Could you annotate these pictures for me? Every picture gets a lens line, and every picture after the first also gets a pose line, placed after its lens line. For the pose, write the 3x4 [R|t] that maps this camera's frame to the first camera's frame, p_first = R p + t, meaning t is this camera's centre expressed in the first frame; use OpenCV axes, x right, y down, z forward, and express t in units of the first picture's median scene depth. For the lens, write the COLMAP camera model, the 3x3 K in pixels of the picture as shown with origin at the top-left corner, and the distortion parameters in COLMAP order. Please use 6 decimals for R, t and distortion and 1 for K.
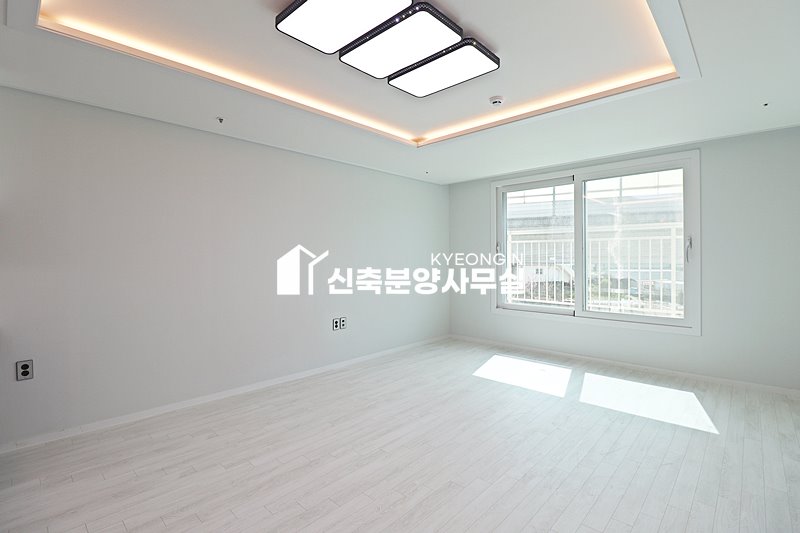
lens RADIAL K [[374.8, 0, 402.1], [0, 374.8, 258.2], [0, 0, 1]] dist [-0.015492, -0.001776]
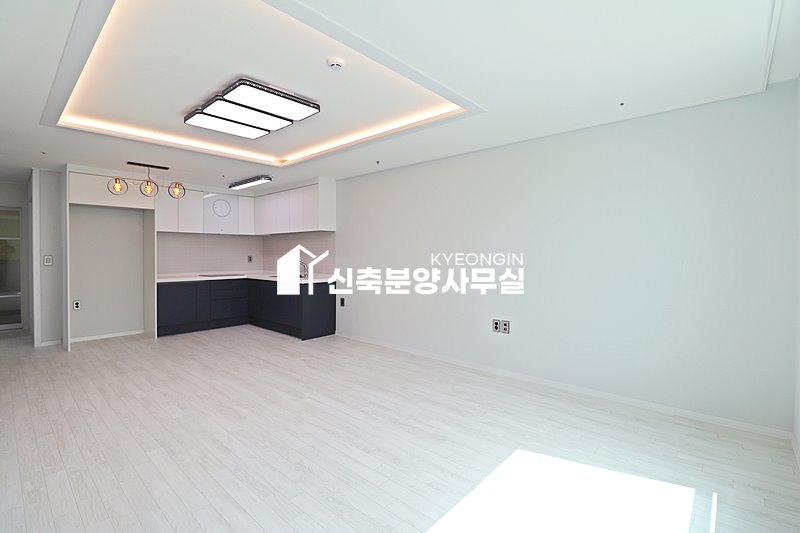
lens RADIAL K [[369.5, 0, 403.1], [0, 369.5, 259.5], [0, 0, 1]] dist [-0.003423, -0.010999]
pose [[0.021958, 0.022239, -0.999512, 0.808120], [-0.000455, 0.999753, 0.022234, -0.006448], [0.999759, -0.000034, 0.021963, 0.845484]]
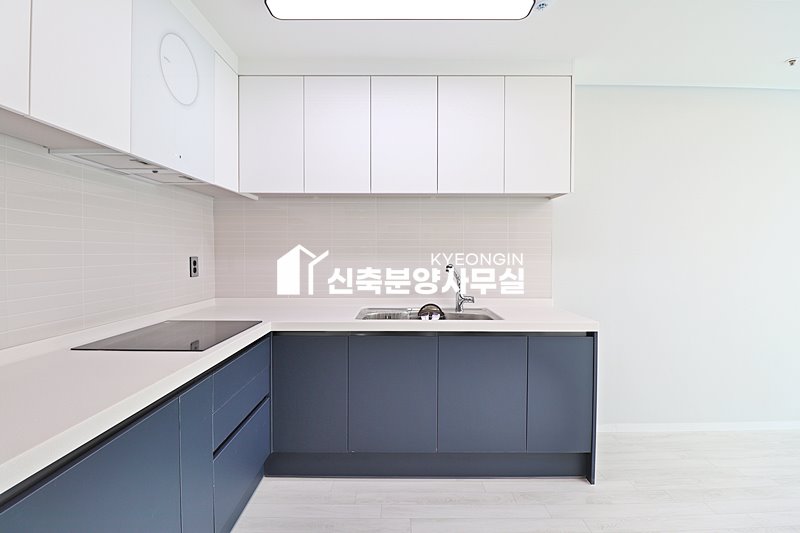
lens RADIAL K [[374.8, 0, 402.1], [0, 374.8, 258.2], [0, 0, 1]] dist [-0.015492, -0.001776]
pose [[0.687599, 0.012493, -0.725984, -0.385352], [-0.003707, 0.999899, 0.013696, 0.009217], [0.726082, -0.006726, 0.687576, -0.044672]]
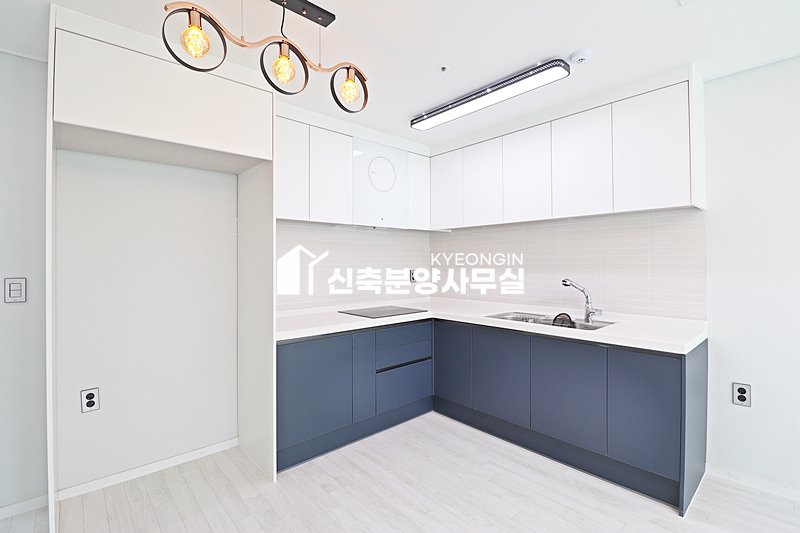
lens RADIAL K [[370.5, 0, 402.5], [0, 370.5, 261.3], [0, 0, 1]] dist [0.018739, -0.024195]
pose [[-0.080819, -0.000194, -0.996729, -0.063276], [0.004727, 0.999989, -0.000578, -0.007072], [0.996718, -0.004758, -0.080817, 0.175325]]
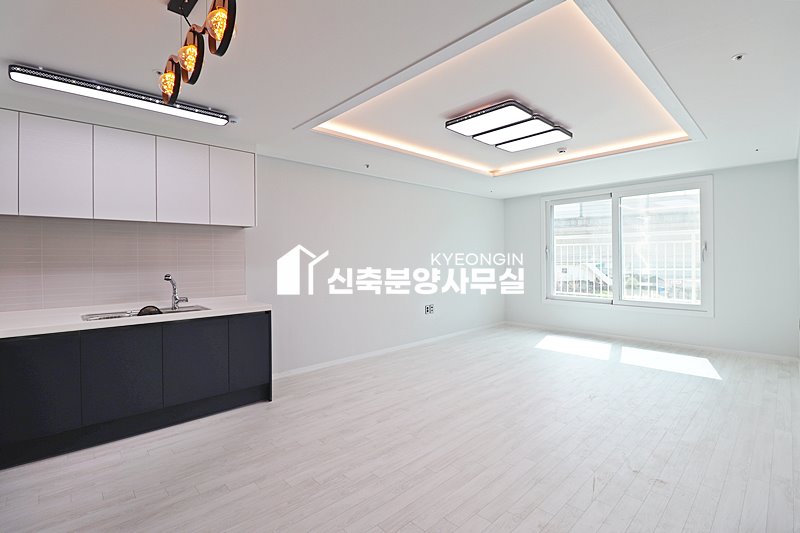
lens RADIAL K [[369.5, 0, 403.1], [0, 369.5, 259.5], [0, 0, 1]] dist [-0.003423, -0.010999]
pose [[0.998397, -0.006083, -0.056262, -0.212007], [0.006211, 0.999979, 0.002102, -0.004405], [0.056248, -0.002448, 0.998414, -0.347139]]
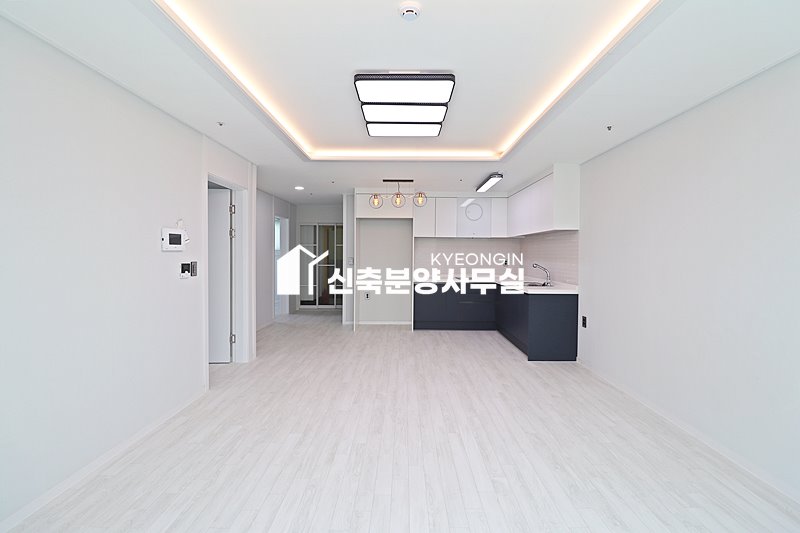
lens RADIAL K [[369.5, 0, 403.1], [0, 369.5, 259.5], [0, 0, 1]] dist [-0.003423, -0.010999]
pose [[-0.732912, 0.011603, -0.680224, 0.511598], [-0.000988, 0.999835, 0.018119, -0.014004], [0.680323, 0.013952, -0.732780, 1.083352]]
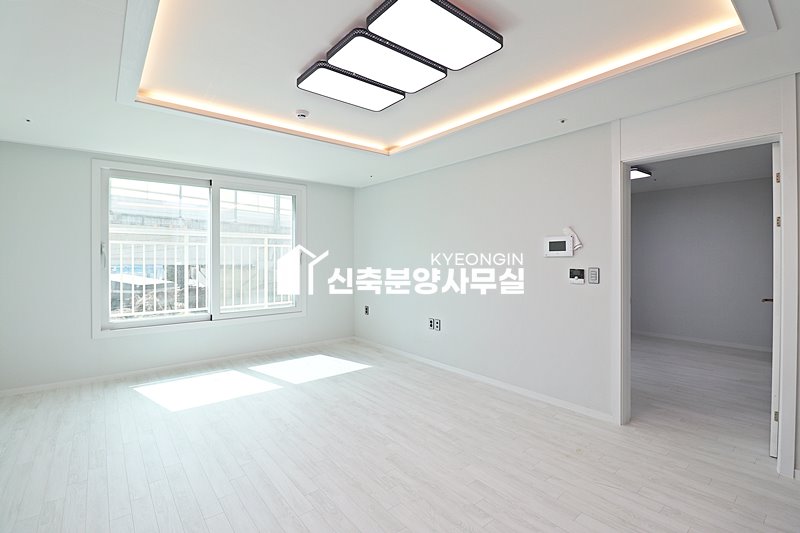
lens RADIAL K [[369.5, 0, 403.1], [0, 369.5, 259.5], [0, 0, 1]] dist [-0.003423, -0.010999]
pose [[0.131987, -0.003498, 0.991245, -0.548142], [0.001303, 0.999994, 0.003355, -0.014070], [-0.991251, 0.000849, 0.131990, 0.434880]]
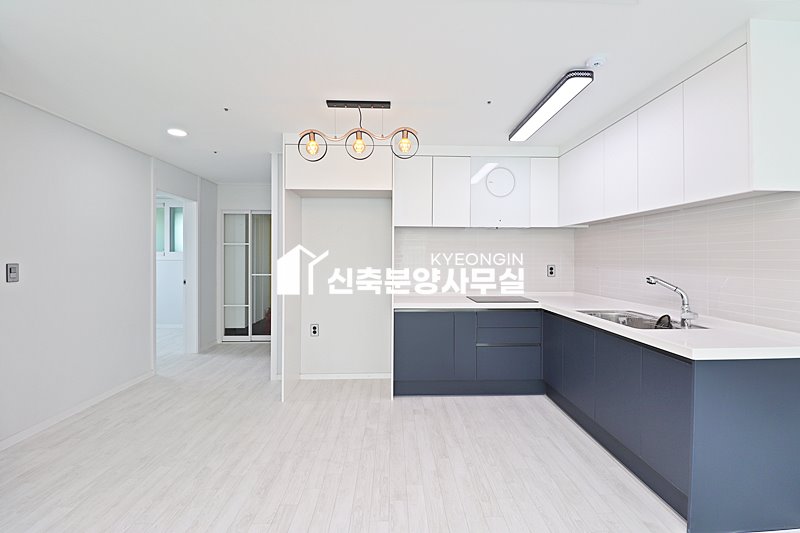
lens RADIAL K [[369.5, 0, 403.1], [0, 369.5, 259.5], [0, 0, 1]] dist [-0.003423, -0.010999]
pose [[-0.708617, 0.006176, -0.705566, -0.022540], [0.002067, 0.999976, 0.006678, -0.007426], [0.705590, 0.003274, -0.708612, 0.564247]]
